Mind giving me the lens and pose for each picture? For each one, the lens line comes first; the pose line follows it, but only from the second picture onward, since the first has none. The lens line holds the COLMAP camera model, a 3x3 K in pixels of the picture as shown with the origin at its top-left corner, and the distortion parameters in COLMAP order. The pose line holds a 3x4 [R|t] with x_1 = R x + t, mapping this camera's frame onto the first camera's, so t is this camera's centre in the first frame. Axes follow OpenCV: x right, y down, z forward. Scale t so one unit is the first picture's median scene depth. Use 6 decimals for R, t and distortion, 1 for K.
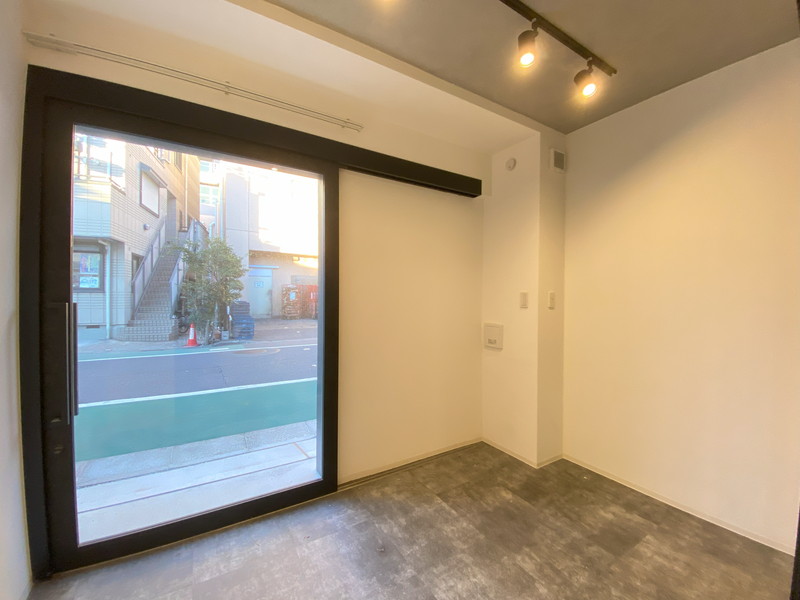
lens RADIAL K [[324.4, 0, 399.3], [0, 324.4, 297.3], [0, 0, 1]] dist [-0.007204, -0.008474]
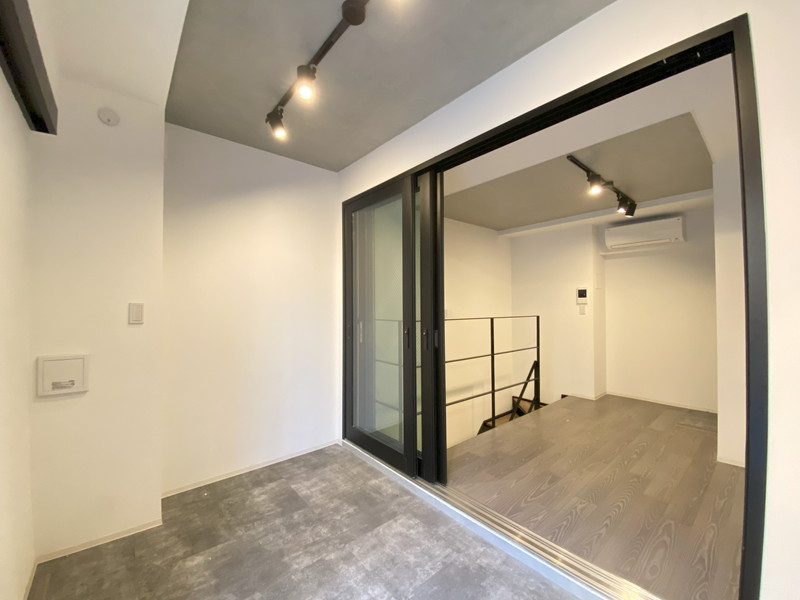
lens RADIAL K [[324.4, 0, 394.4], [0, 324.4, 297.7], [0, 0, 1]] dist [-0.007204, -0.008474]
pose [[-0.160750, 0.018358, 0.986824, -0.597390], [0.003413, 0.999831, -0.018044, -0.018639], [-0.986989, 0.000467, -0.160786, 0.728192]]
